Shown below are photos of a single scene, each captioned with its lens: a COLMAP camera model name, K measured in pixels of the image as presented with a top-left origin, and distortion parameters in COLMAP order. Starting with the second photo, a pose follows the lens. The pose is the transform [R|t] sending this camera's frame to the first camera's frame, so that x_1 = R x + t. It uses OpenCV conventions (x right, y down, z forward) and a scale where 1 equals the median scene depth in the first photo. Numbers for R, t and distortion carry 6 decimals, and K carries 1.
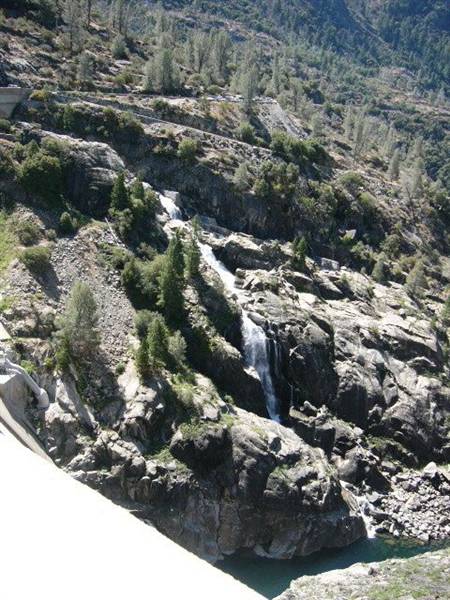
lens RADIAL K [[643.9, 0, 225.0], [0, 643.9, 300.0], [0, 0, 1]] dist [-0.042832, -0.017134]
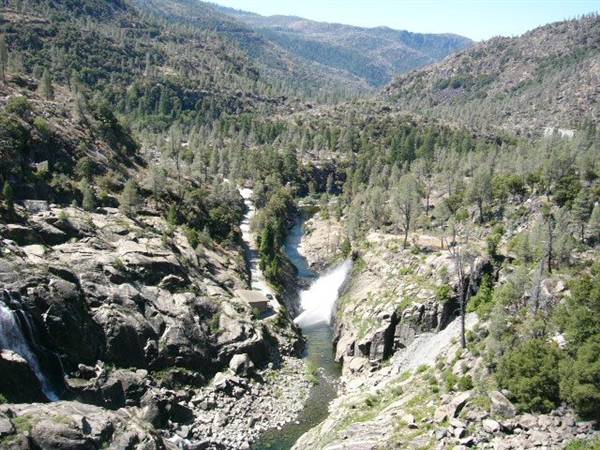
lens RADIAL K [[643.9, 0, 300.0], [0, 643.9, 225.0], [0, 0, 1]] dist [-0.042832, -0.017134]
pose [[0.731563, -0.256698, 0.631603, -0.149365], [0.235820, 0.964501, 0.118854, -0.055914], [-0.639691, 0.061995, 0.766128, 0.124413]]
